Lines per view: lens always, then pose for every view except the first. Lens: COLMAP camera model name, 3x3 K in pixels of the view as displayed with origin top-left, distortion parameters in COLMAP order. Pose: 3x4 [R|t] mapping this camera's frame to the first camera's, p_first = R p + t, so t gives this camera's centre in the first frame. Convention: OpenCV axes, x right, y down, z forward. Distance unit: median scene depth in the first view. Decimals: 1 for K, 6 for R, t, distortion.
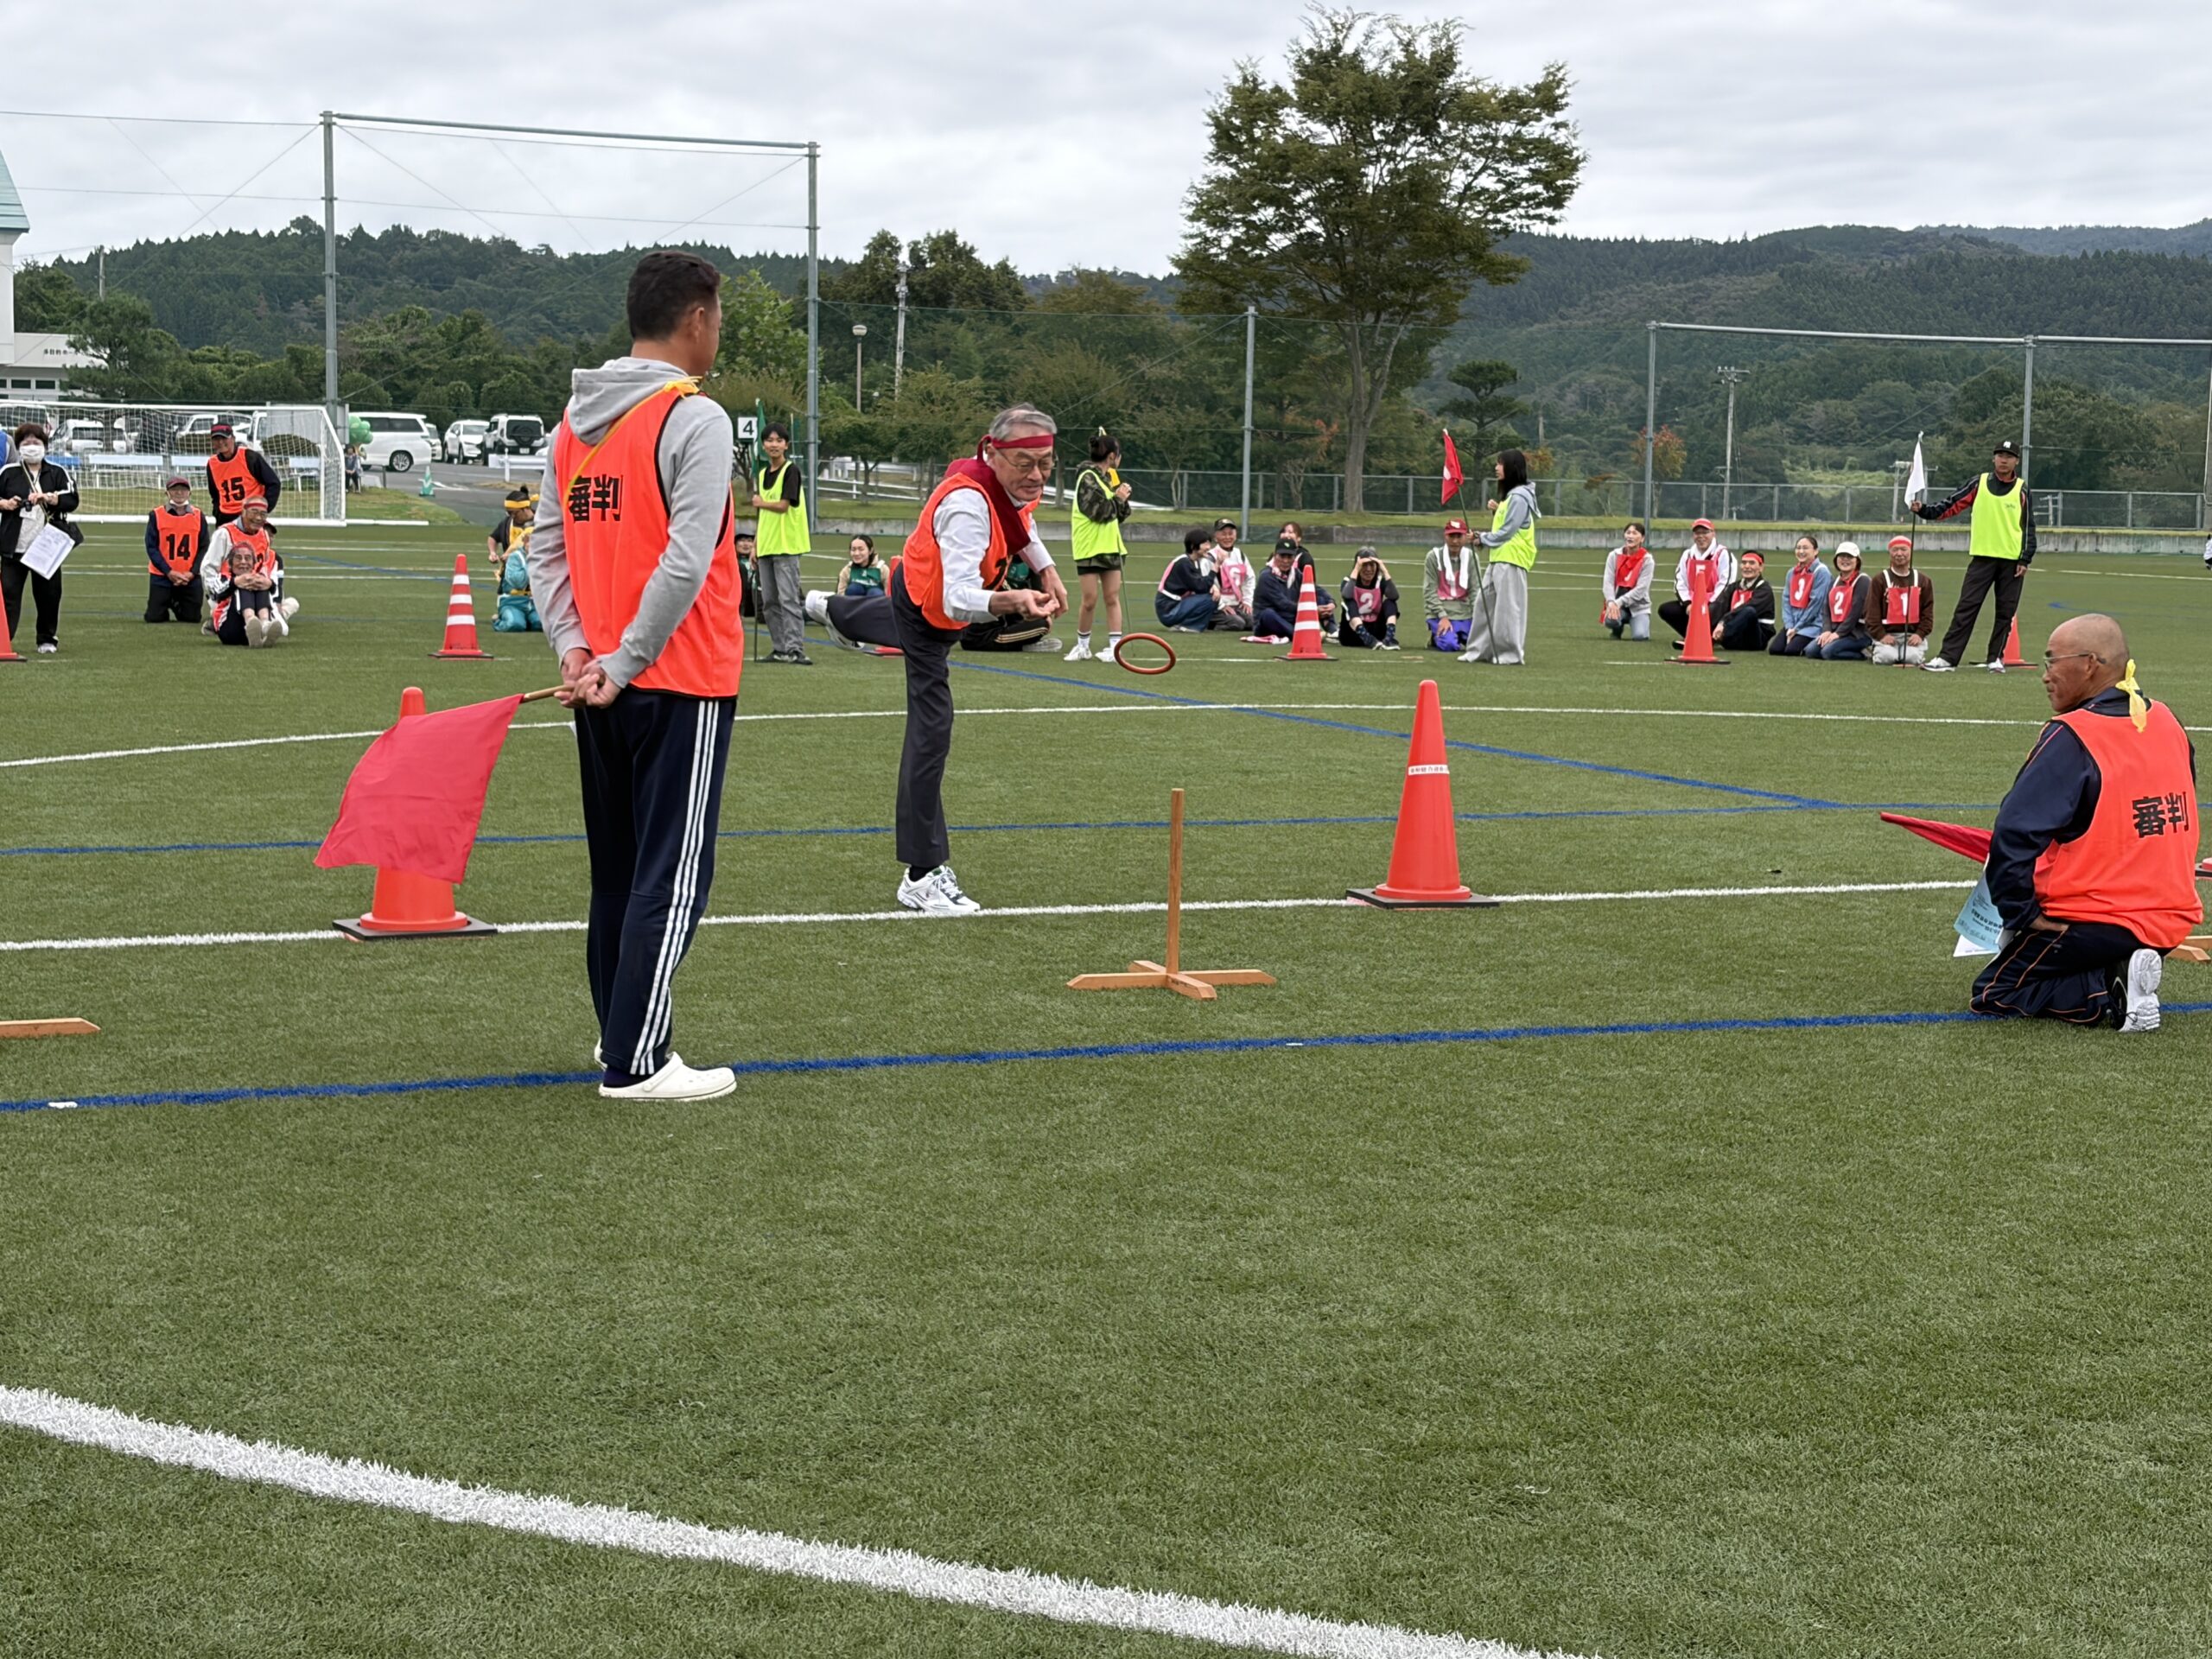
lens RADIAL K [[3942.1, 0, 1116.8], [0, 3942.1, 842.7], [0, 0, 1]] dist [0.117072, 0.000000]
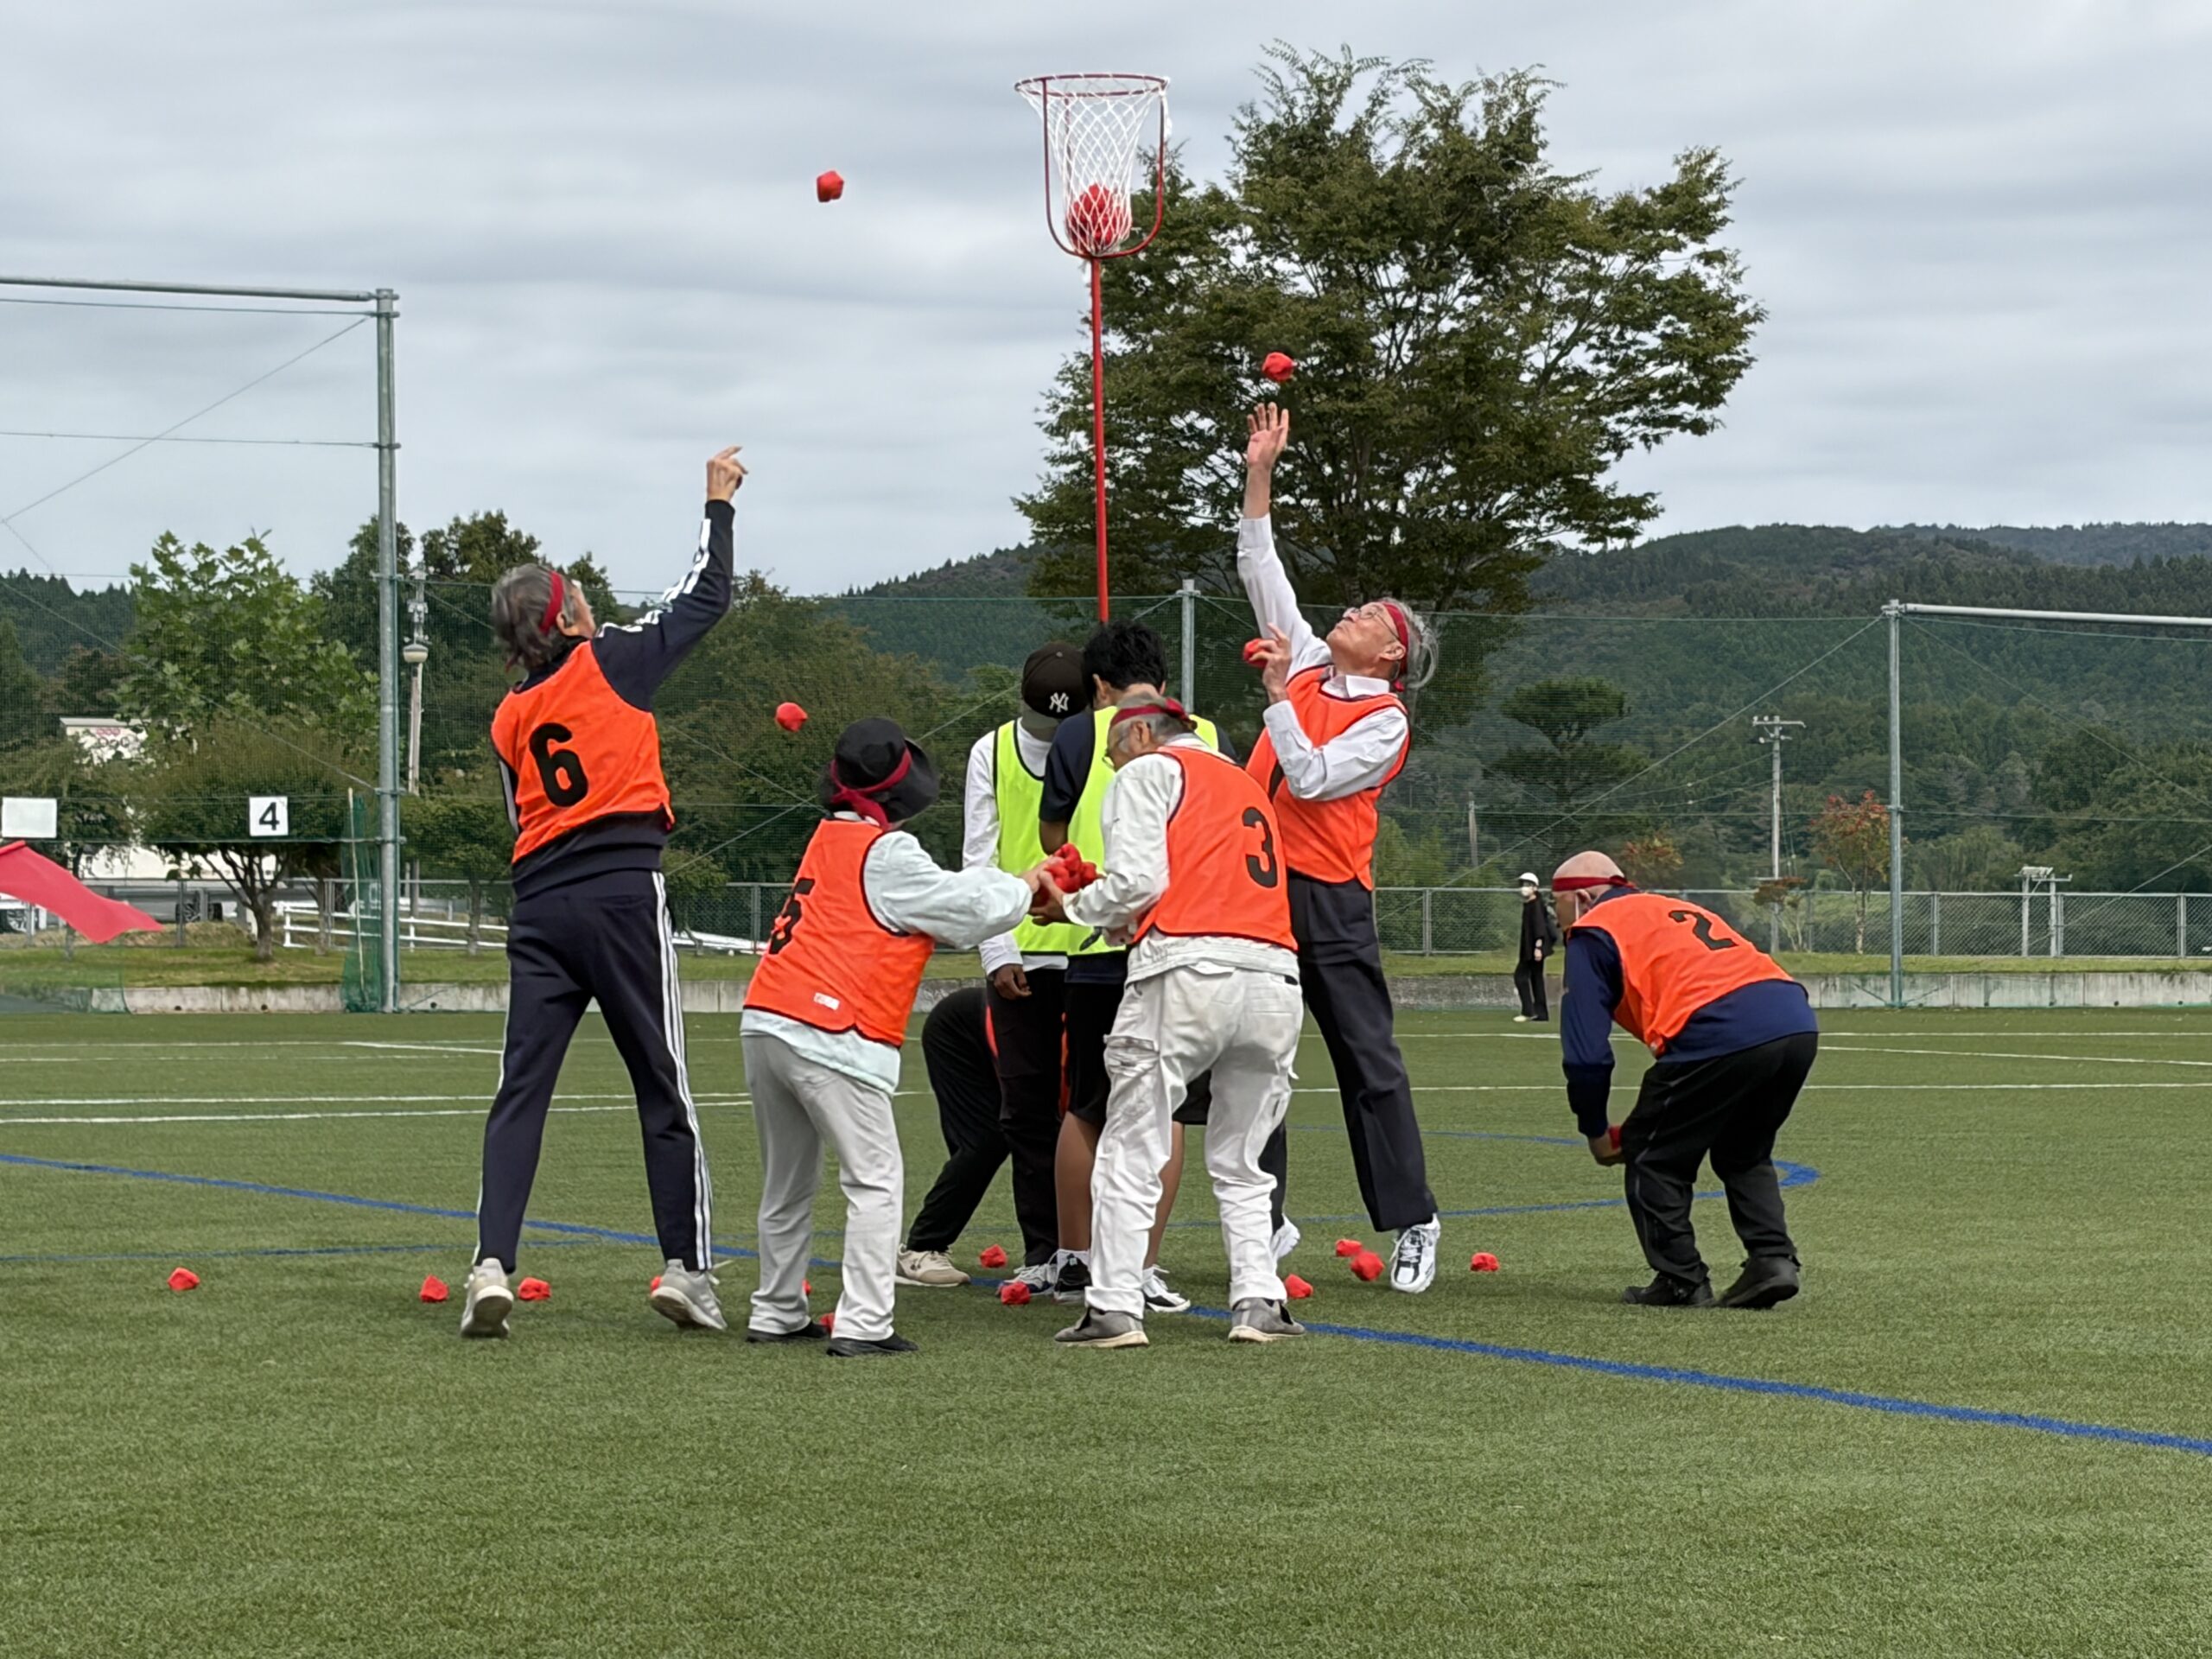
lens RADIAL K [[5947.6, 0, 1109.1], [0, 5947.6, 825.6], [0, 0, 1]] dist [0.159457, 0.000000]
pose [[0.996793, -0.019139, 0.077703, -0.039965], [0.027349, 0.993987, -0.106023, -0.014615], [-0.075206, 0.107808, 0.991323, 0.181631]]
